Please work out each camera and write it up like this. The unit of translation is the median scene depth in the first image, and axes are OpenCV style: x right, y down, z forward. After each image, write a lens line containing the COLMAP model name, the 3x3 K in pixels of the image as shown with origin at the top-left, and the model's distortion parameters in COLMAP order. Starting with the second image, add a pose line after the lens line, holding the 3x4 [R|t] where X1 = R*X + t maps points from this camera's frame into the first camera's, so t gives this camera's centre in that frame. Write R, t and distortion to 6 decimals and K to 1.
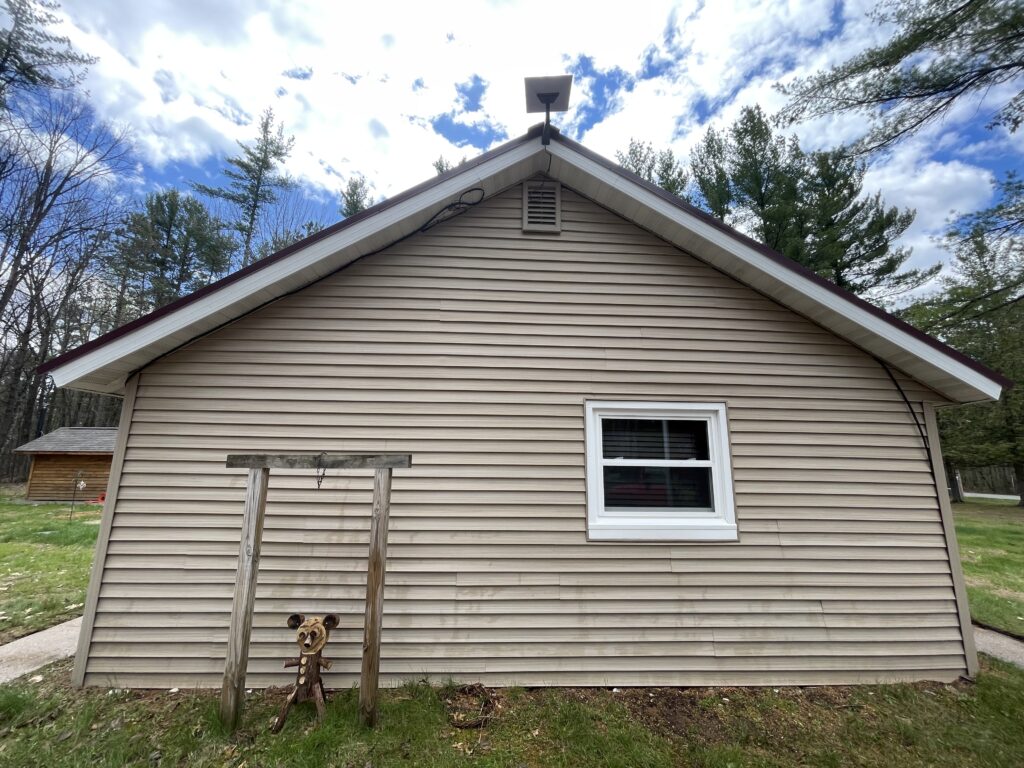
lens RADIAL K [[412.6, 0, 510.6], [0, 412.6, 385.9], [0, 0, 1]] dist [-0.002783, 0.000195]
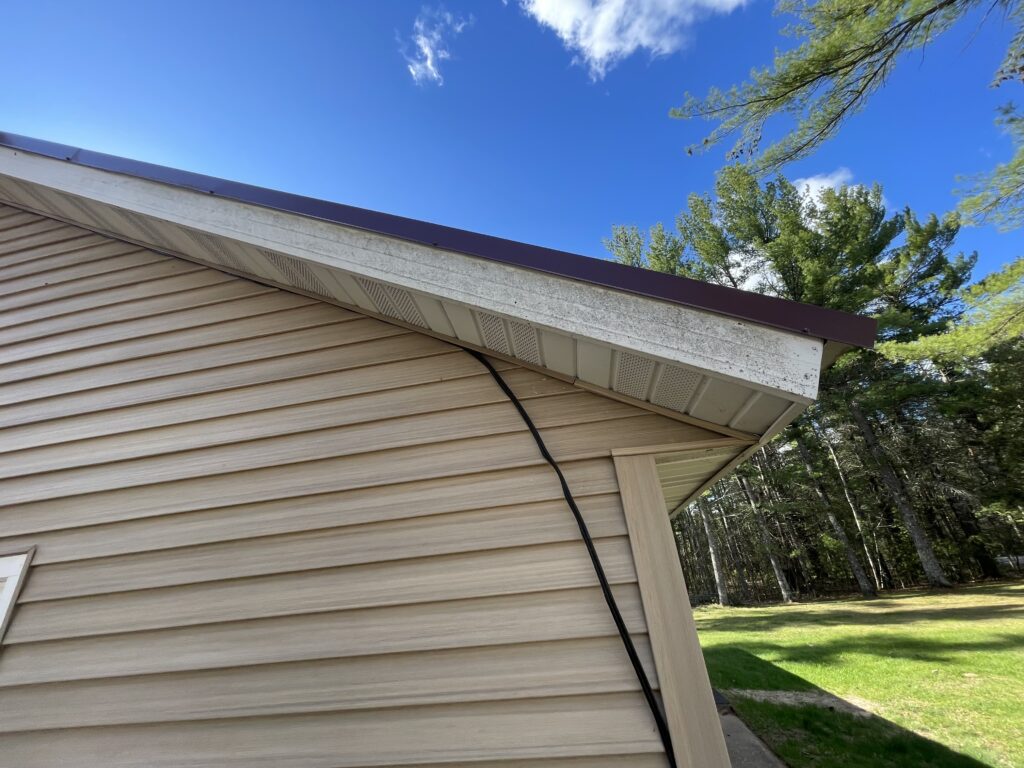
lens RADIAL K [[410.5, 0, 512.0], [0, 410.5, 384.0], [0, 0, 1]] dist [-0.000818, -0.000087]
pose [[0.971061, -0.193800, -0.139579, 1.074093], [0.151790, 0.952003, -0.265802, 0.064059], [0.184392, 0.236924, 0.953869, 0.755307]]
